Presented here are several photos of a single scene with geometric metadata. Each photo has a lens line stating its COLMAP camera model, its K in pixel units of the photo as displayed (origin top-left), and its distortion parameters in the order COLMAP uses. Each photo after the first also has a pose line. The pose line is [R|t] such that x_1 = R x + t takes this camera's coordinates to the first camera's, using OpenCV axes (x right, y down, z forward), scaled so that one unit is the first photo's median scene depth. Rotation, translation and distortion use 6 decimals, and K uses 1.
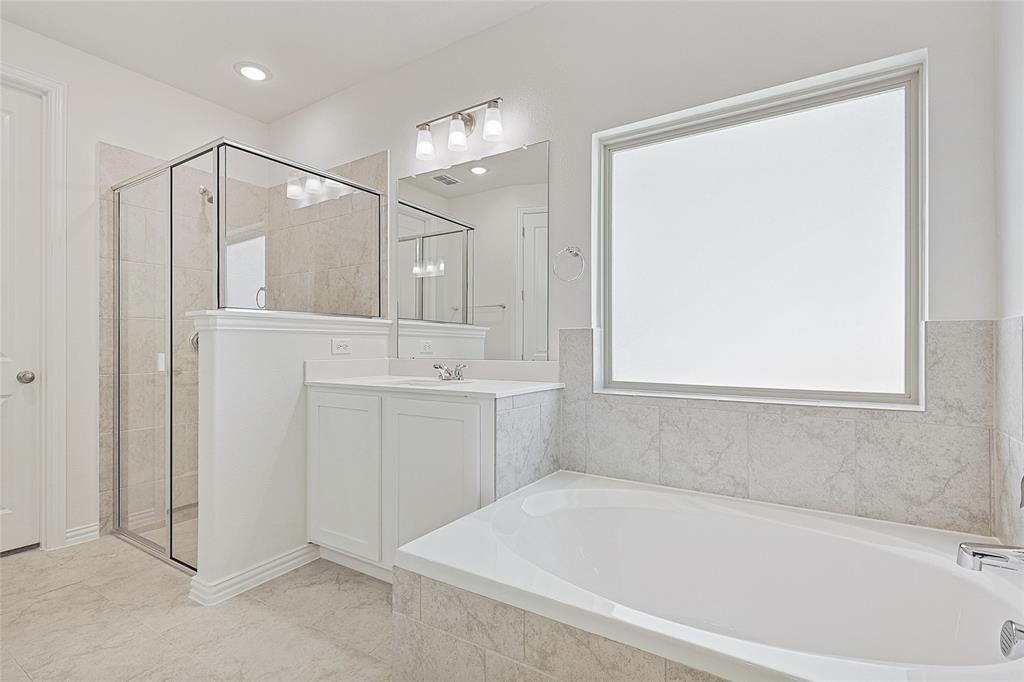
lens RADIAL K [[482.7, 0, 514.4], [0, 482.7, 342.9], [0, 0, 1]] dist [0.005886, -0.000684]
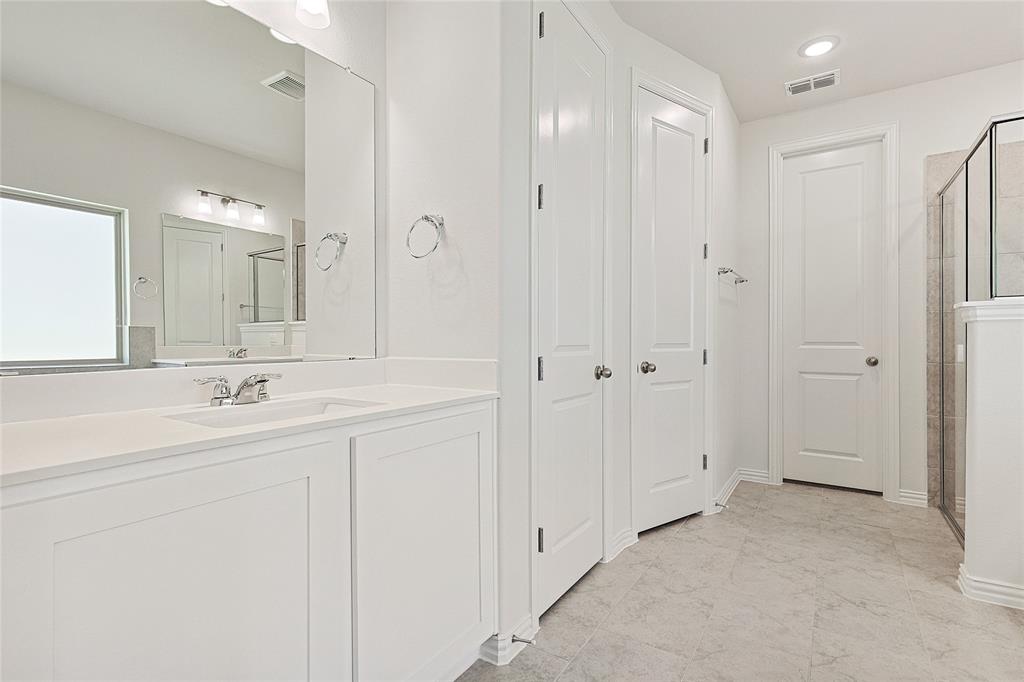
lens RADIAL K [[482.7, 0, 516.1], [0, 482.7, 340.2], [0, 0, 1]] dist [0.005886, -0.000684]
pose [[-0.023762, 0.006002, -0.999700, 0.302594], [0.006845, 0.999960, 0.005841, -0.000257], [0.999694, -0.006704, -0.023803, 0.073003]]
